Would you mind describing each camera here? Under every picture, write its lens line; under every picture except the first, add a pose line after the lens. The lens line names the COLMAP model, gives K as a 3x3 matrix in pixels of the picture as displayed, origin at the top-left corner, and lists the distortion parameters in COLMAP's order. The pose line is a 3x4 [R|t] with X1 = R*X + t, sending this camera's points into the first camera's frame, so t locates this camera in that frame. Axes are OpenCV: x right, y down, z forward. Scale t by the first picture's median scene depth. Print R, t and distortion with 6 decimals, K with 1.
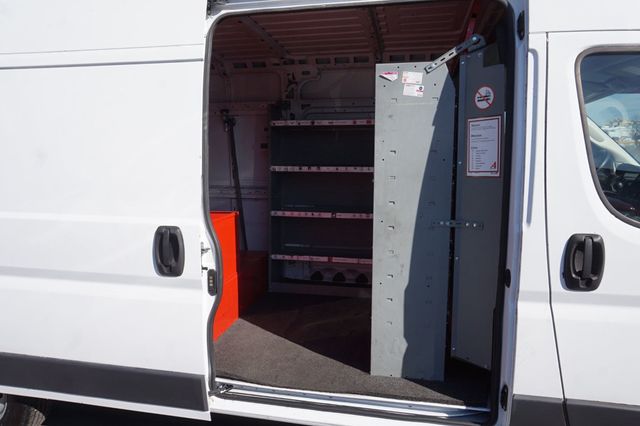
lens RADIAL K [[433.5, 0, 320.3], [0, 433.5, 212.9], [0, 0, 1]] dist [-0.054499, 0.068728]
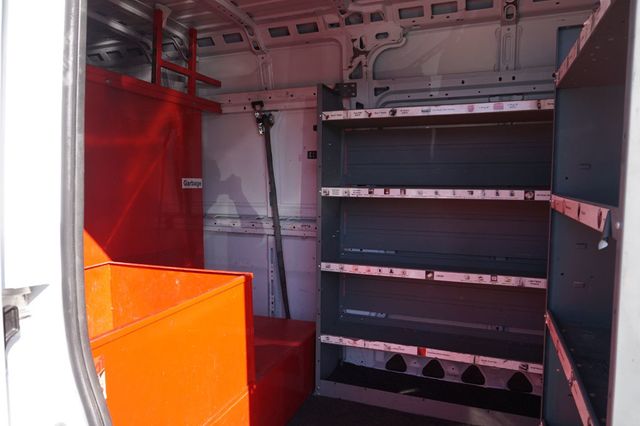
lens RADIAL K [[433.5, 0, 320.3], [0, 433.5, 212.9], [0, 0, 1]] dist [-0.054499, 0.068728]
pose [[0.984990, 0.010264, -0.172304, -0.012039], [-0.017586, 0.999003, -0.041026, -0.046980], [0.171711, 0.043441, 0.984189, 0.397878]]
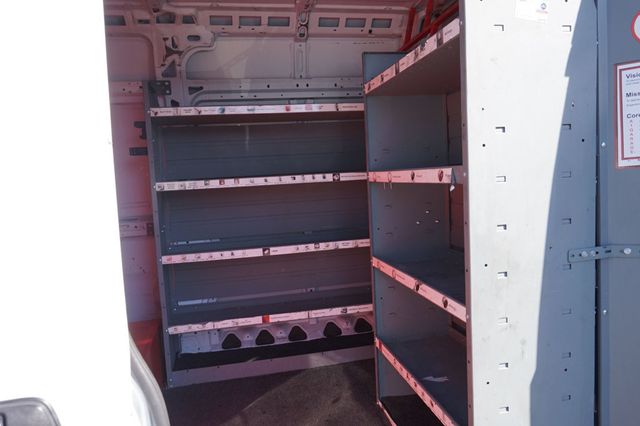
lens RADIAL K [[433.5, 0, 320.3], [0, 433.5, 212.9], [0, 0, 1]] dist [-0.054499, 0.068728]
pose [[0.917370, -0.088979, 0.387963, -0.134121], [0.103994, 0.994418, -0.017833, -0.030522], [-0.384211, 0.056706, 0.921502, 0.345683]]
